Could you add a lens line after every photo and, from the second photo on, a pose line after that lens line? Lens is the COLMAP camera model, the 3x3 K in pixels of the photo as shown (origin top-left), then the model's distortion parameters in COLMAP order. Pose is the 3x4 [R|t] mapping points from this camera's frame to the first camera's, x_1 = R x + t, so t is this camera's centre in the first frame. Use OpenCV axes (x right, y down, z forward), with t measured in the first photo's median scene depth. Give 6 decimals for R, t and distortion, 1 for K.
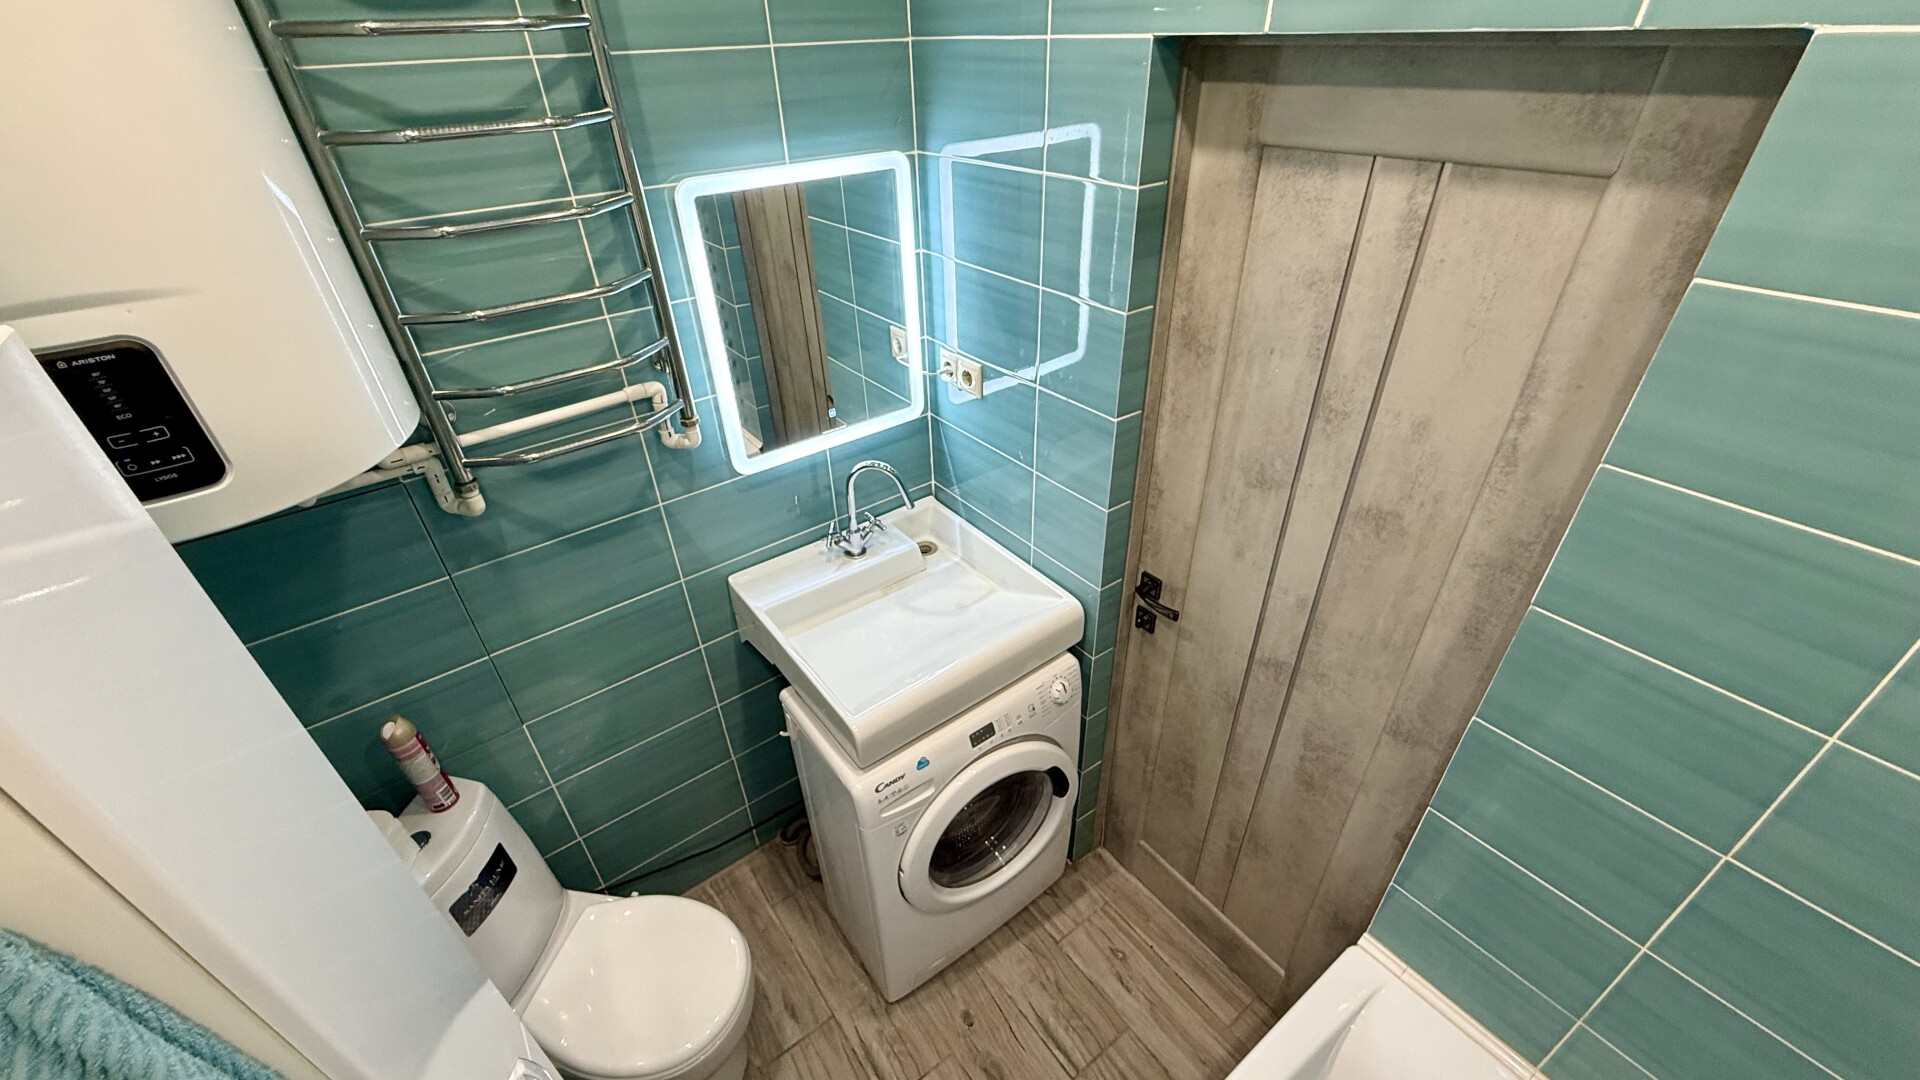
lens RADIAL K [[766.4, 0, 955.0], [0, 766.4, 538.3], [0, 0, 1]] dist [0.001223, 0.000005]
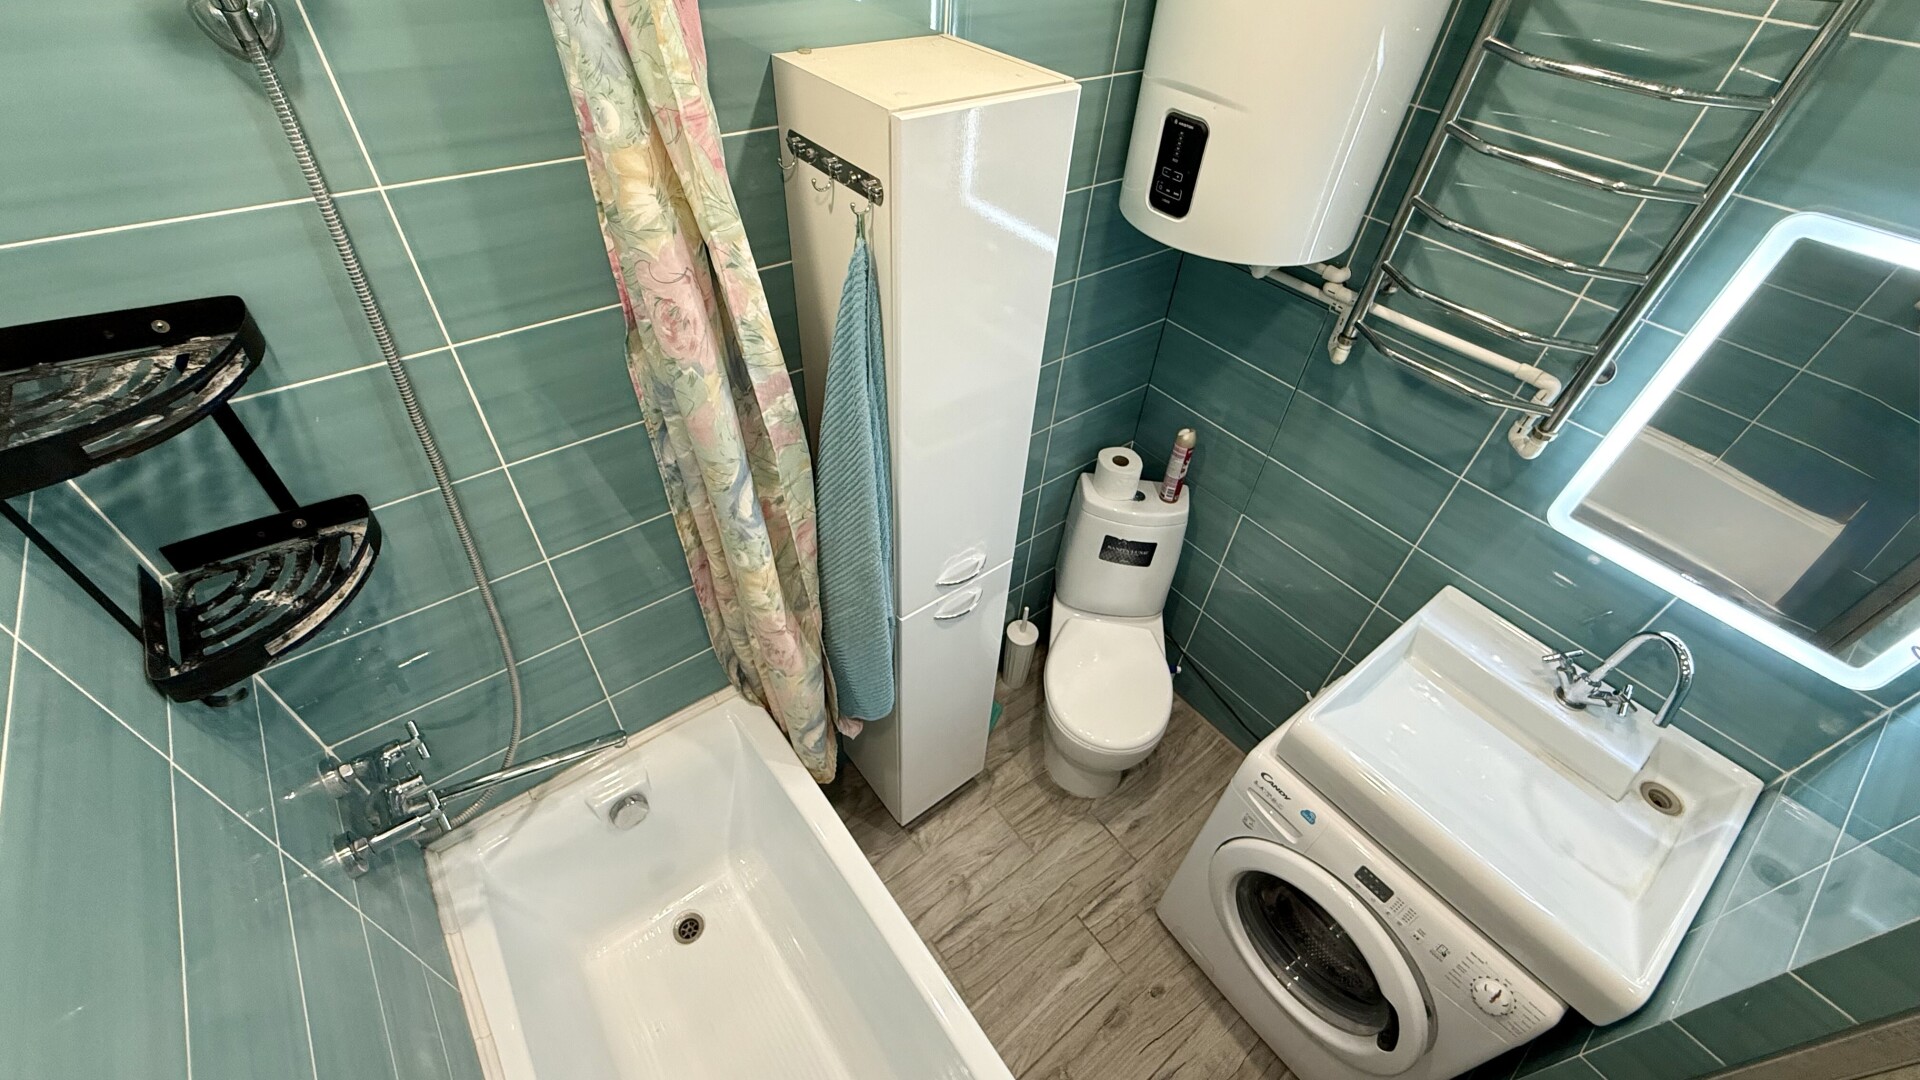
lens RADIAL K [[766.4, 0, 955.0], [0, 766.4, 538.3], [0, 0, 1]] dist [0.001223, 0.000005]
pose [[0.015554, 0.714110, -0.699861, 0.340880], [-0.603835, 0.564603, 0.562678, -0.157688], [0.796957, 0.413849, 0.439986, 0.079398]]
